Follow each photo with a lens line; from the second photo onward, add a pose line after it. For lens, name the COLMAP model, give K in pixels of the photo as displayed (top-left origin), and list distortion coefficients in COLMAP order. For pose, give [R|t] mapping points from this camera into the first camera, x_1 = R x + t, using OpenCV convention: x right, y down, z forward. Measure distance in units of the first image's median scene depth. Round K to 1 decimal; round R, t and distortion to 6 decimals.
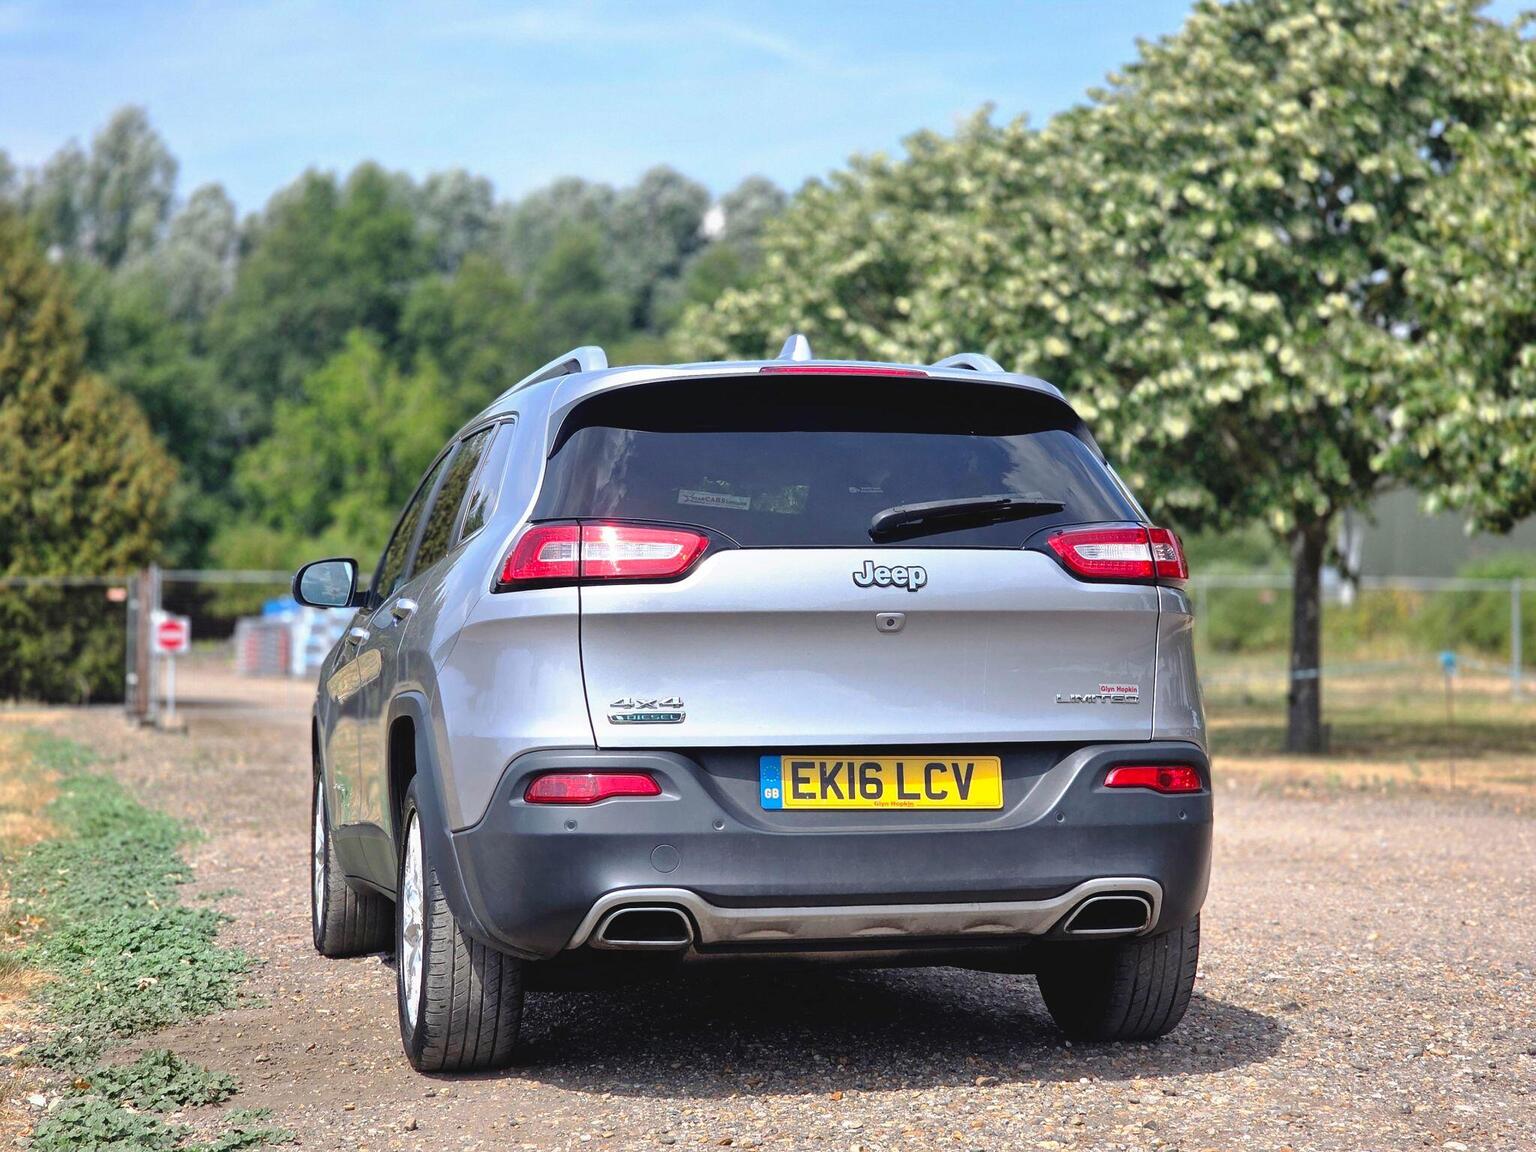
lens RADIAL K [[3011.6, 0, 812.5], [0, 3011.6, 580.6], [0, 0, 1]] dist [0.067643, 0.000000]
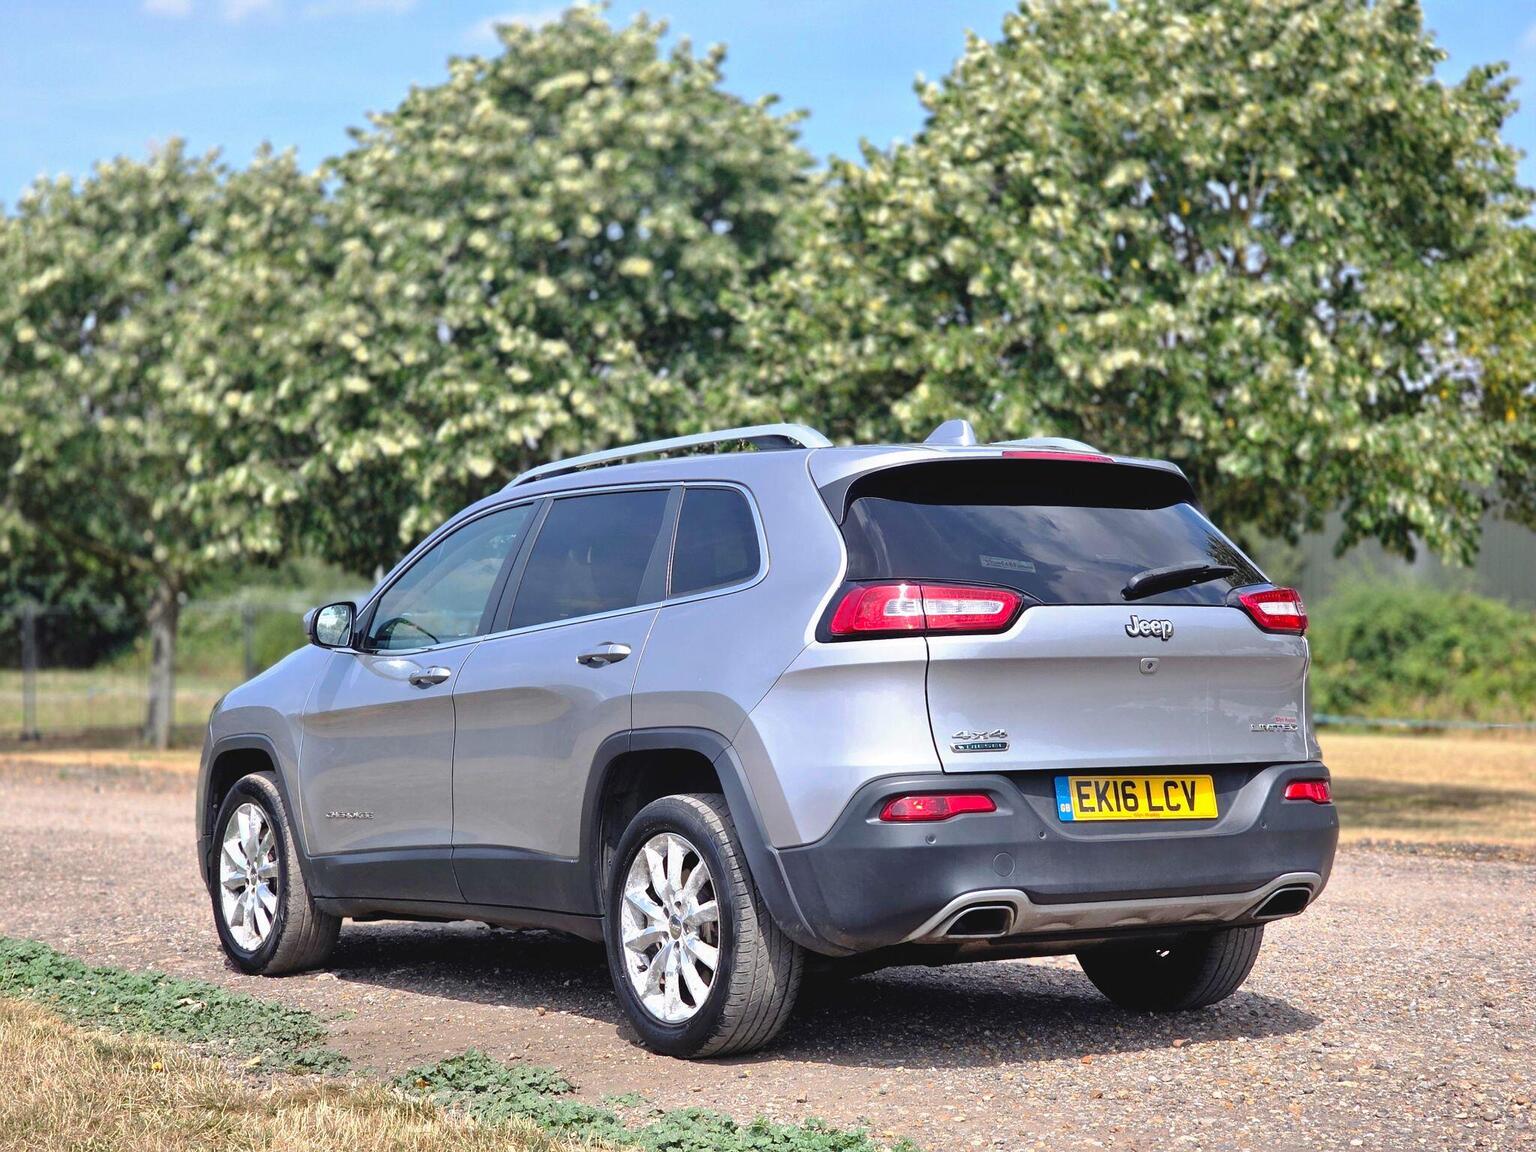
lens RADIAL K [[3011.6, 0, 839.8], [0, 3011.6, 578.4], [0, 0, 1]] dist [0.067643, 0.000000]
pose [[0.939202, 0.005663, 0.343318, -0.481633], [-0.002639, 0.999954, -0.009273, -0.009320], [-0.343355, 0.007803, 0.939173, -0.096770]]
